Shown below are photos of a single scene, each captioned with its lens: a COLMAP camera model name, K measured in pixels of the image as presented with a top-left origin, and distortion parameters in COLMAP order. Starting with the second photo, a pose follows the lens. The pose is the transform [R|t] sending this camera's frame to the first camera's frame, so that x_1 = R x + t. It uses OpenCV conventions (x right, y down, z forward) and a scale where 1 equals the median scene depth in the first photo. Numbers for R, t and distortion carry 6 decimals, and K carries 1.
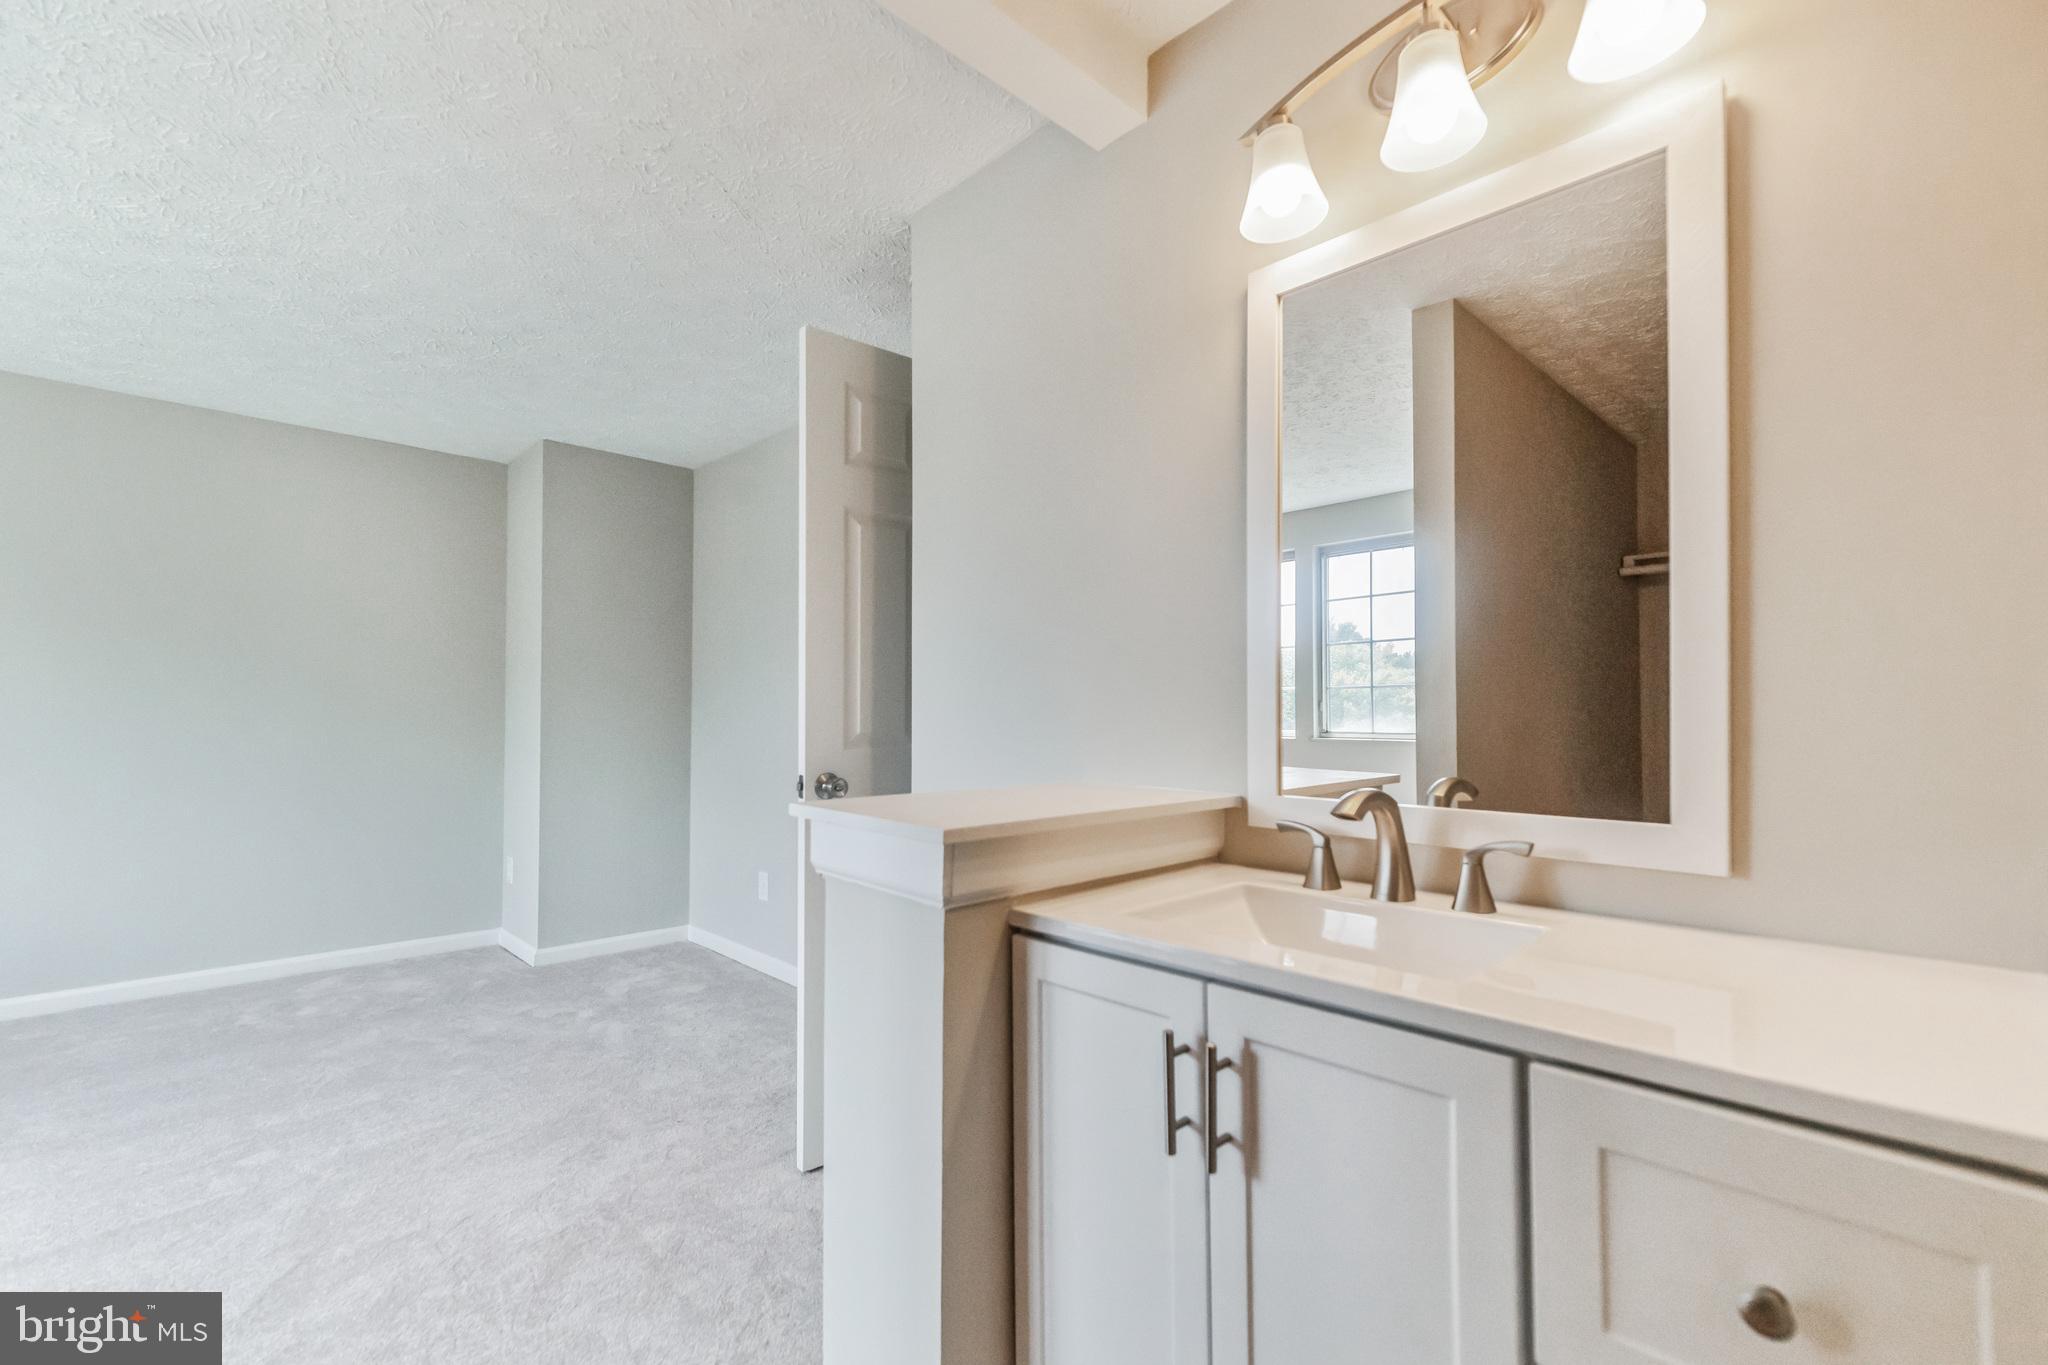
lens RADIAL K [[892.2, 0, 1027.5], [0, 892.2, 698.8], [0, 0, 1]] dist [0.003627, 0.002808]
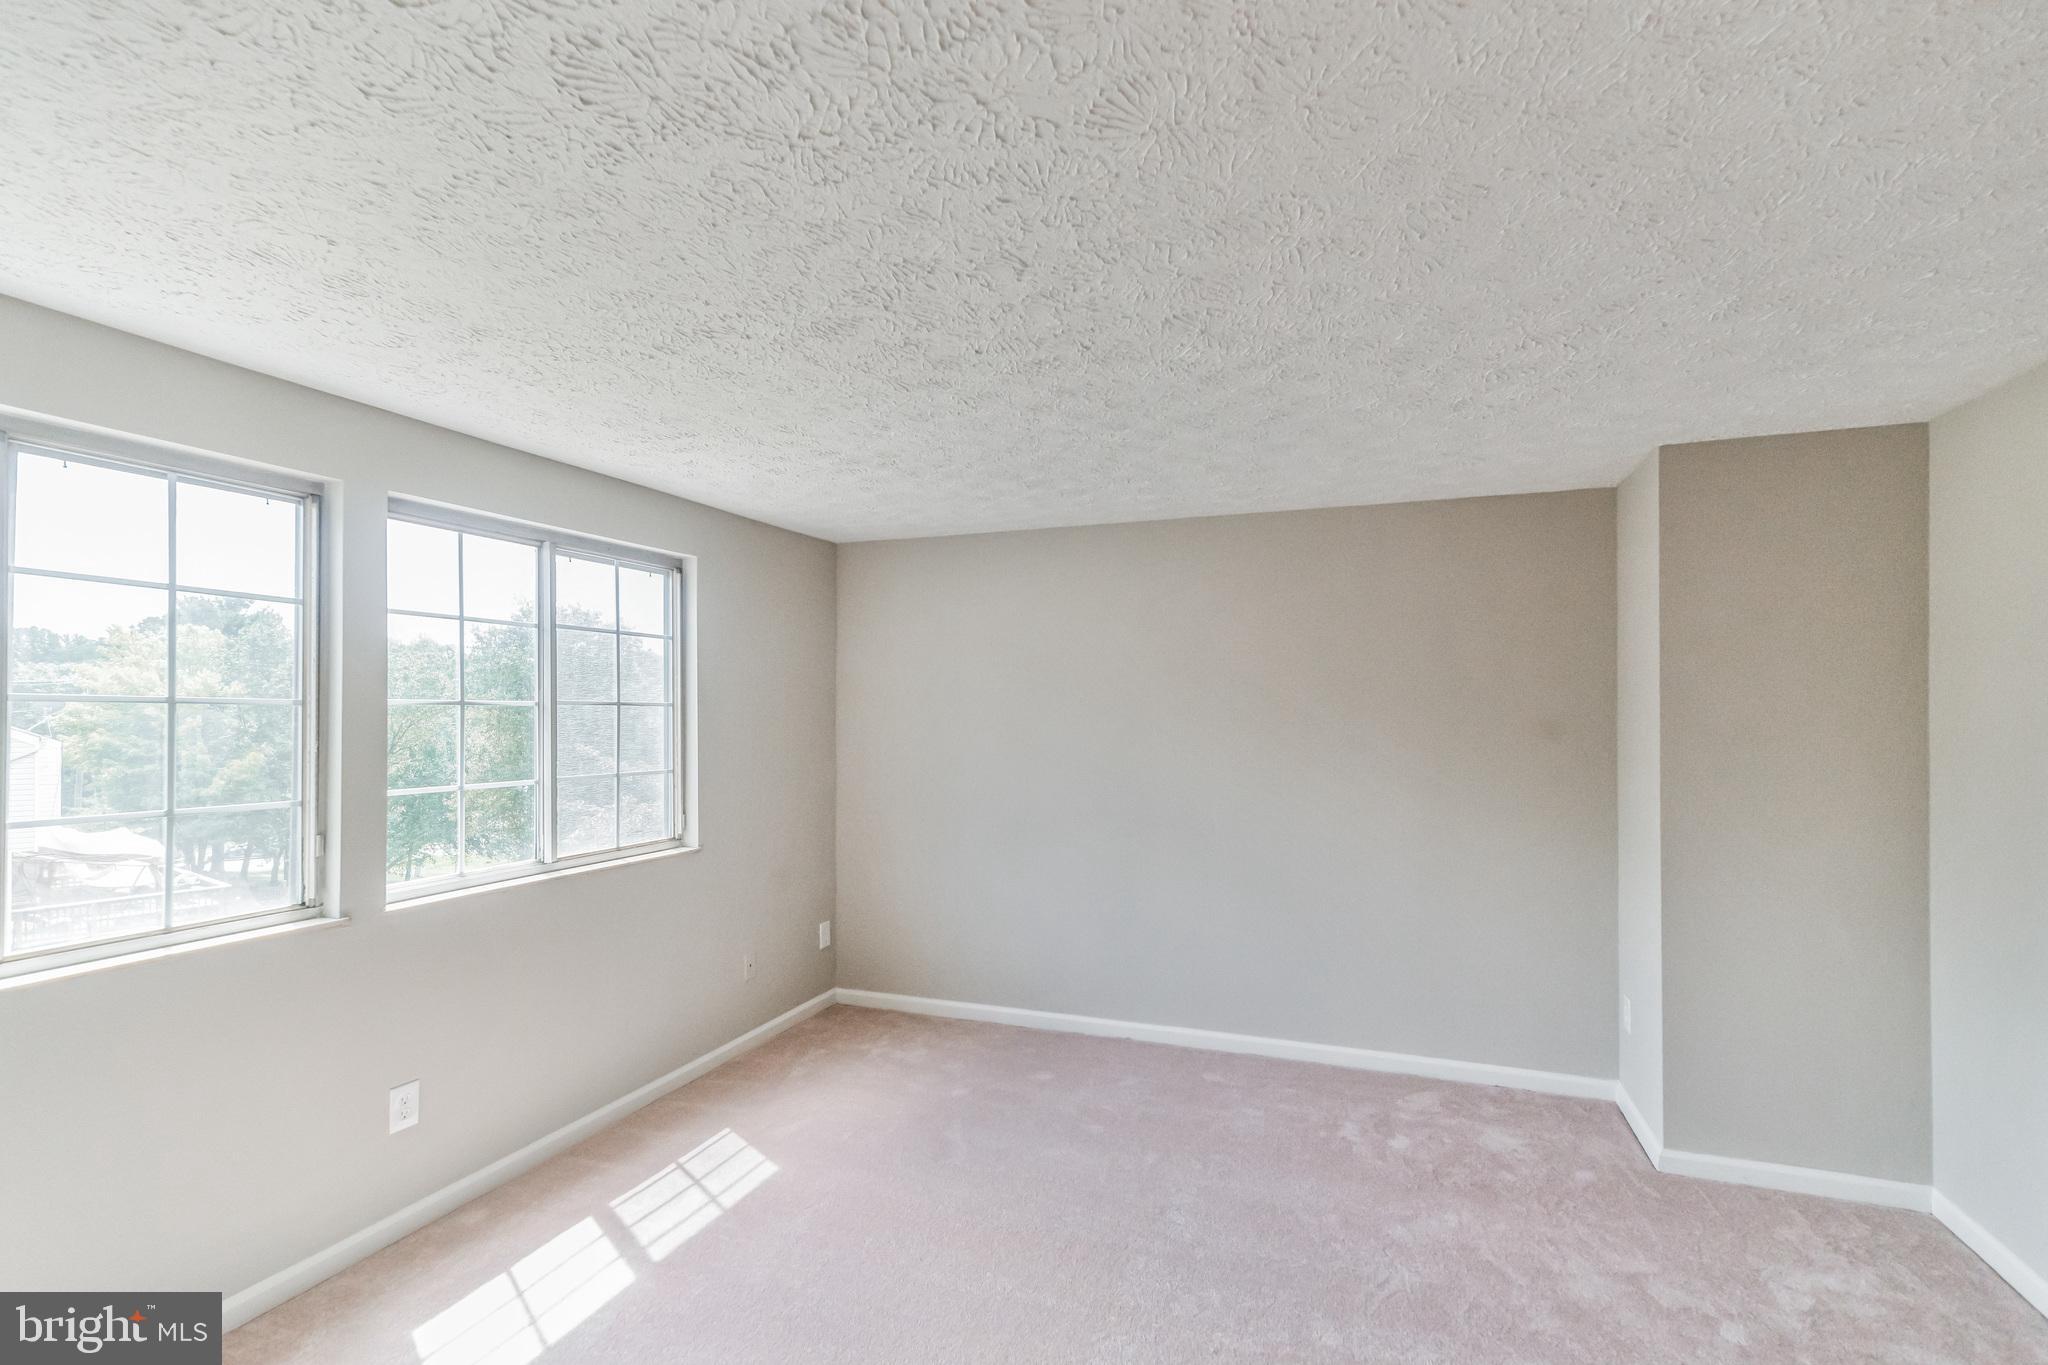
lens RADIAL K [[892.2, 0, 1073.7], [0, 892.2, 706.4], [0, 0, 1]] dist [0.003627, 0.002808]
pose [[0.443558, -0.010503, -0.896184, -0.122638], [0.019876, 0.999801, -0.001880, -0.106561], [0.896025, -0.016979, 0.443678, 0.299657]]
